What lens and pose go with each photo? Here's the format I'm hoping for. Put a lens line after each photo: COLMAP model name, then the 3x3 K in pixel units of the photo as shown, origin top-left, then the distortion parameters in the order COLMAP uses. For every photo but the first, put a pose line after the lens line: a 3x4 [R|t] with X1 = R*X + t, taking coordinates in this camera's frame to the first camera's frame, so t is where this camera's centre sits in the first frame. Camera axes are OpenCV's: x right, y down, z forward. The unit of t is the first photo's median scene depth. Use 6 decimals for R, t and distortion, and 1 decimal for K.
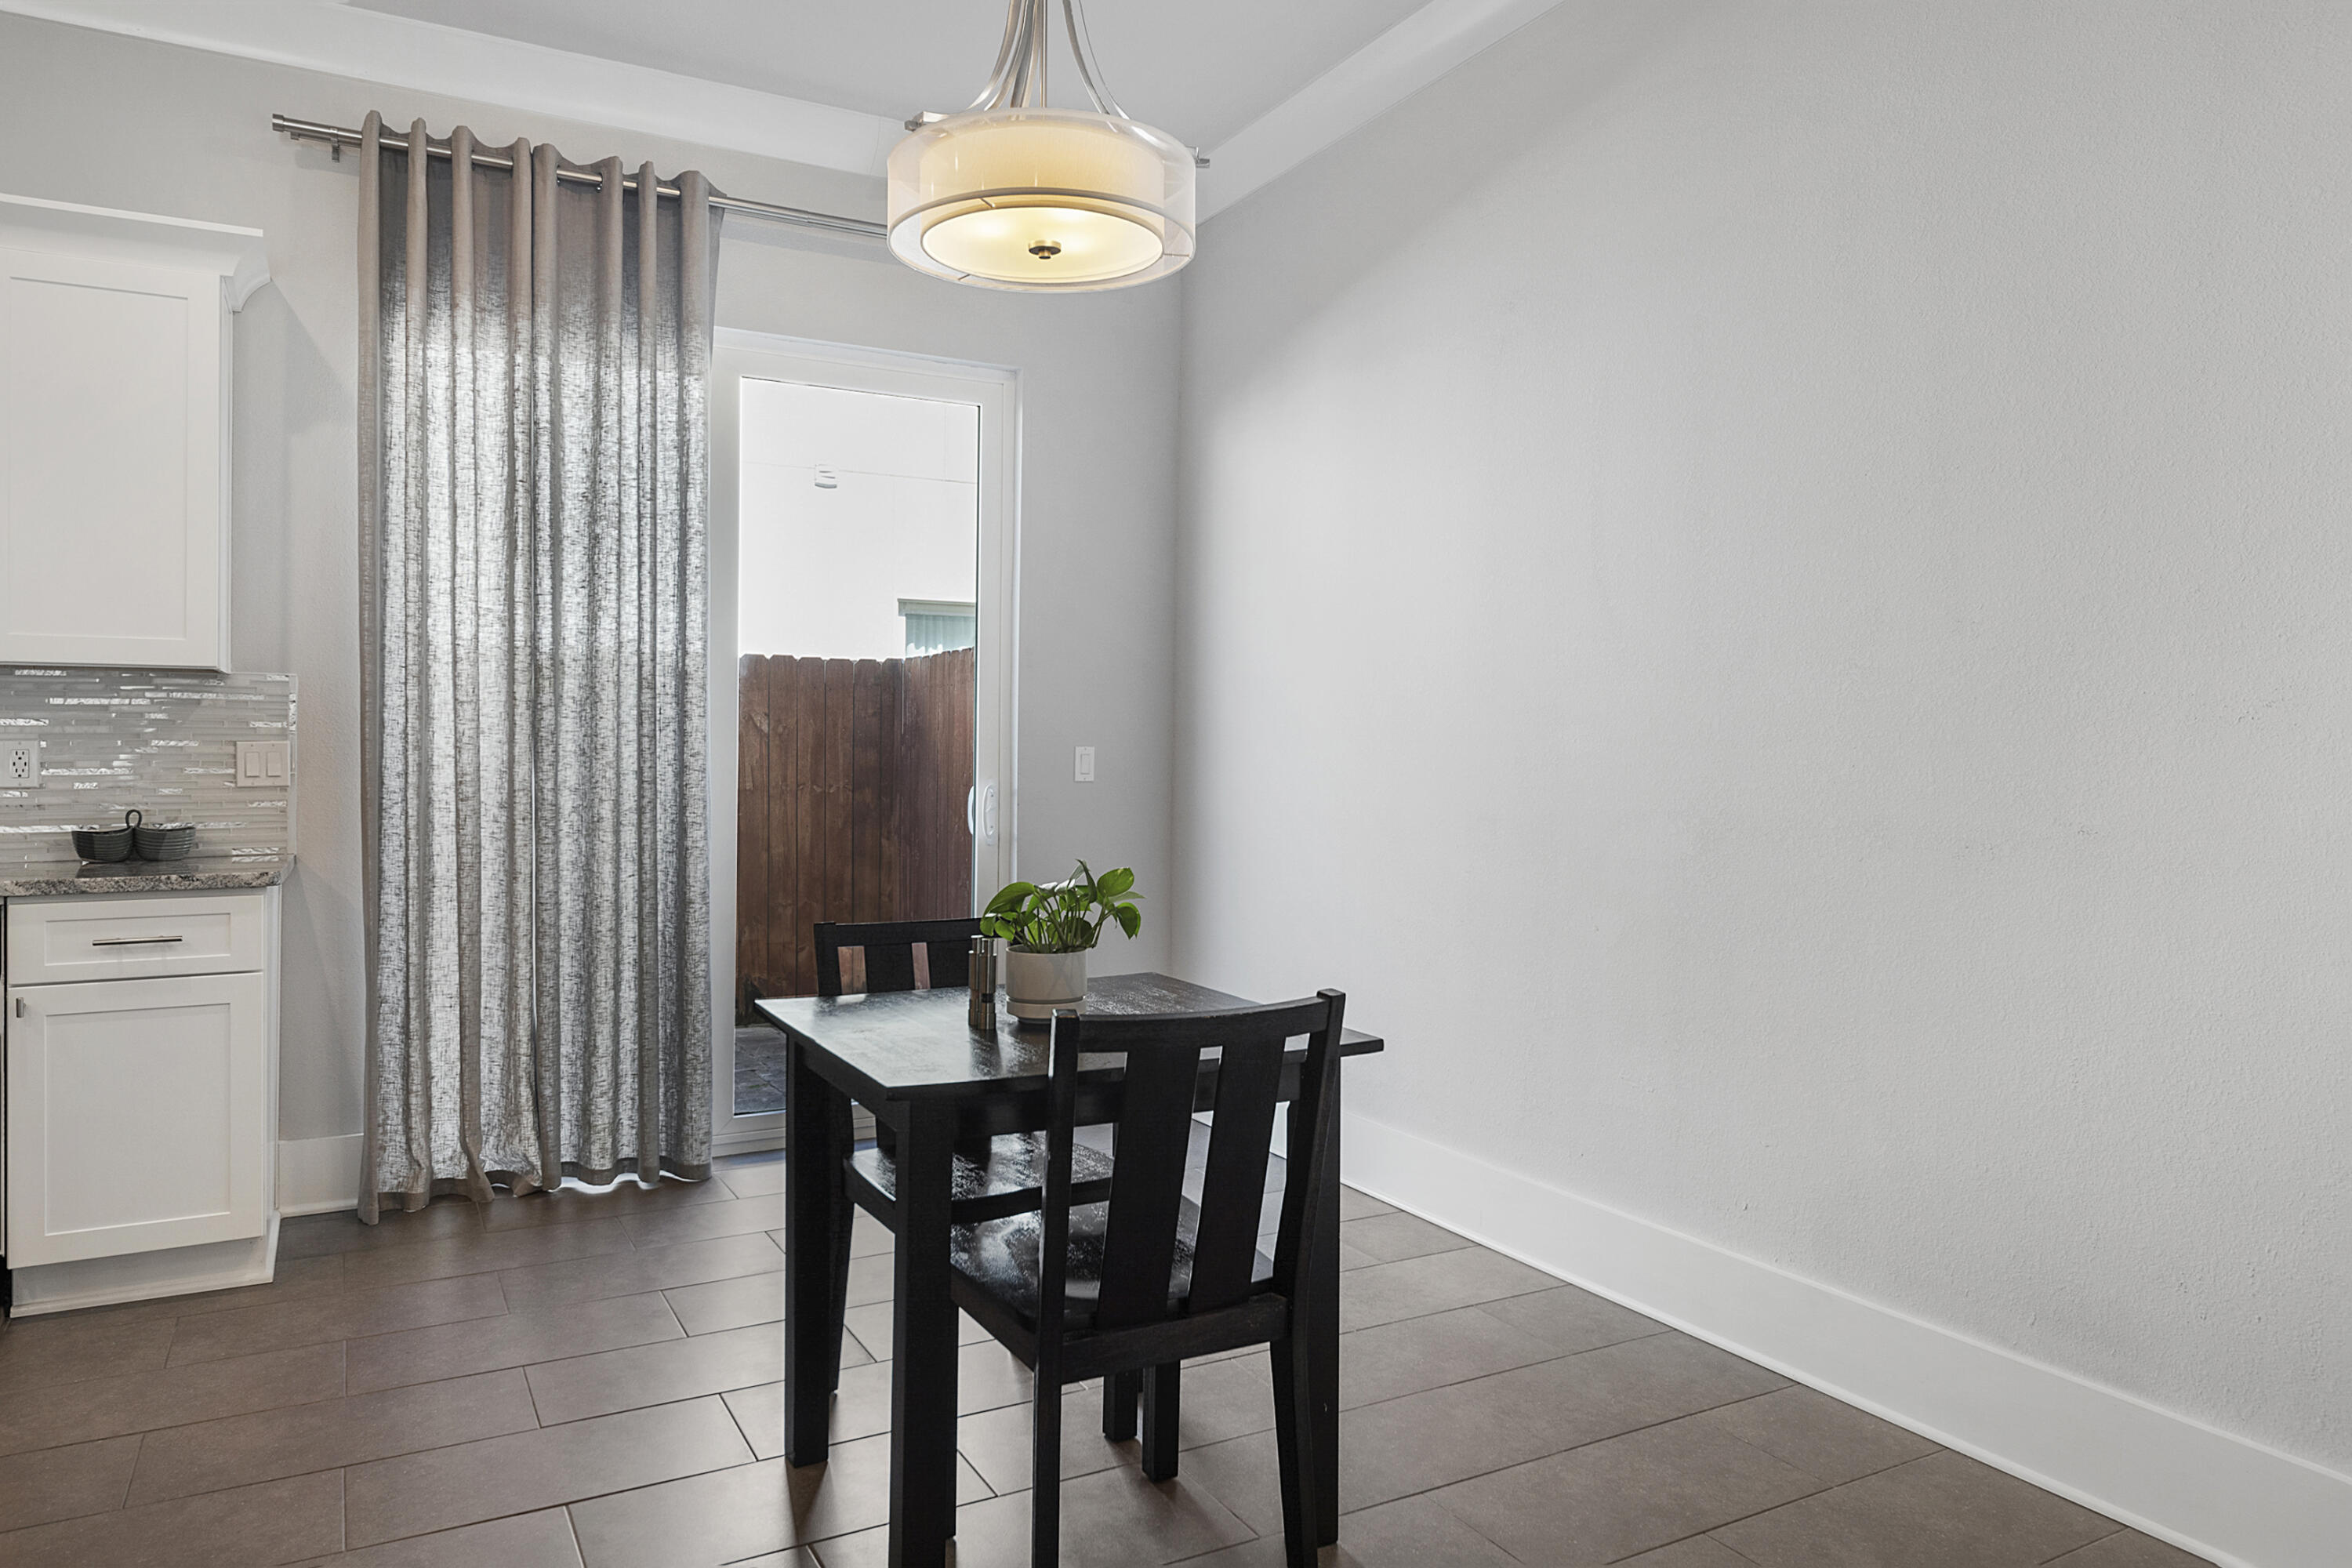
lens RADIAL K [[1517.4, 0, 1179.9], [0, 1517.4, 757.1], [0, 0, 1]] dist [-0.000926, -0.000294]
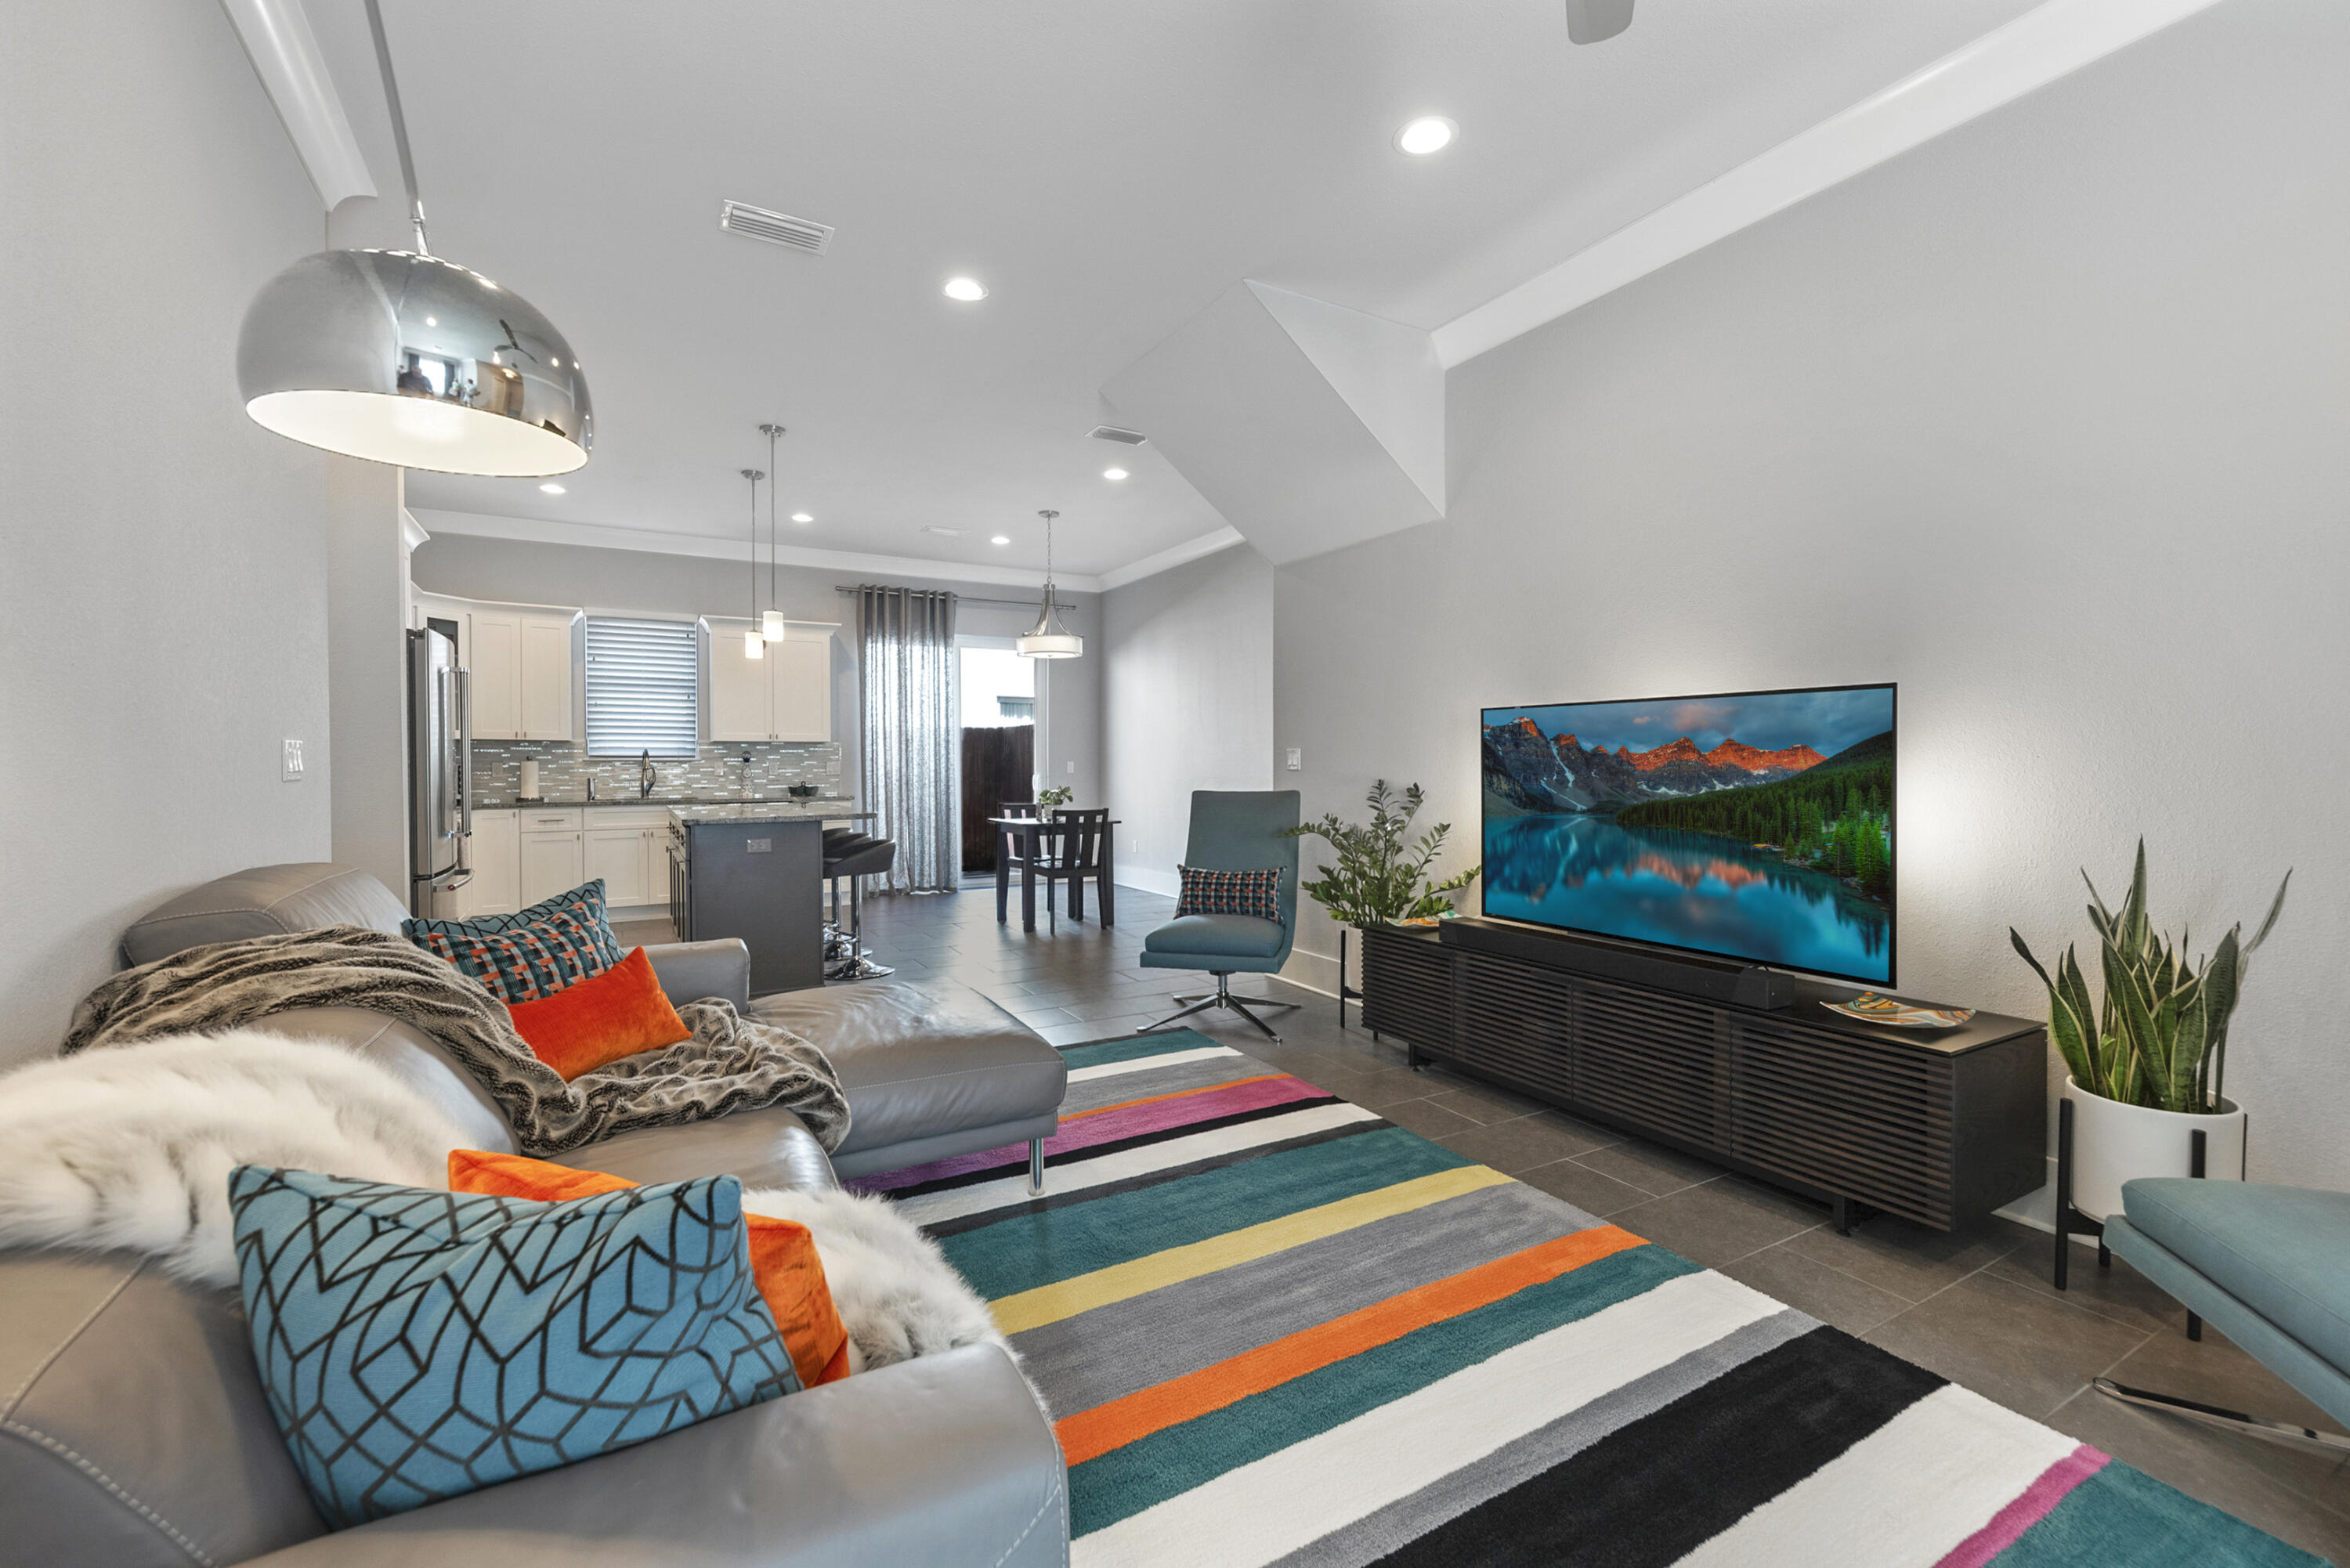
lens RADIAL K [[963.3, 0, 1176.1], [0, 963.3, 811.0], [0, 0, 1]] dist [0.001462, 0.000050]
pose [[0.999879, -0.005813, 0.014398, 0.154871], [0.005193, 0.999071, 0.042785, 0.012259], [-0.014634, -0.042705, 0.998981, -1.222930]]
